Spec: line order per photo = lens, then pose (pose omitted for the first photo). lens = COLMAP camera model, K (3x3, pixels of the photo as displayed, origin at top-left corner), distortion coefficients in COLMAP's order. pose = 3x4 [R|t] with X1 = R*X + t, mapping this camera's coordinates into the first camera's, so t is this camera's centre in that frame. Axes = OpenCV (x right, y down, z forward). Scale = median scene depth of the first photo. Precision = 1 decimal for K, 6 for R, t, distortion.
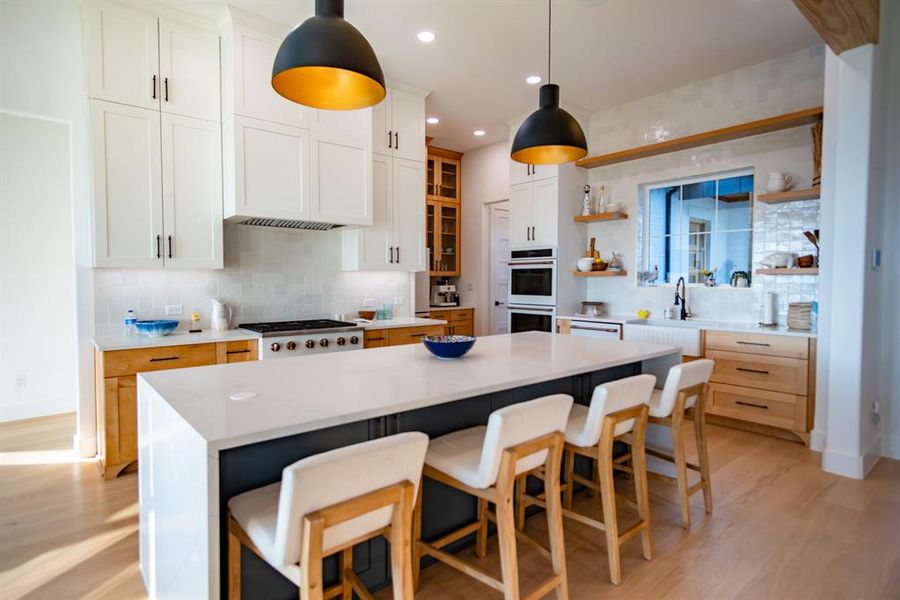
lens RADIAL K [[481.6, 0, 449.5], [0, 481.6, 298.4], [0, 0, 1]] dist [-0.000030, 0.001875]
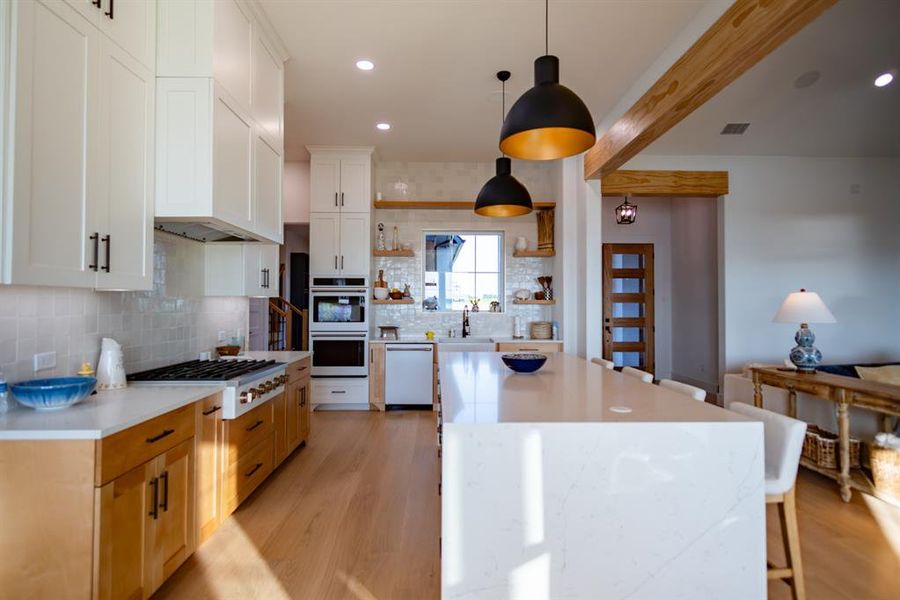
lens RADIAL K [[481.6, 0, 436.9], [0, 481.6, 296.6], [0, 0, 1]] dist [-0.000030, 0.001875]
pose [[0.628207, 0.017544, 0.777848, -0.524868], [0.027707, 0.998607, -0.044900, -0.009381], [-0.777553, 0.049758, 0.626846, 0.200164]]
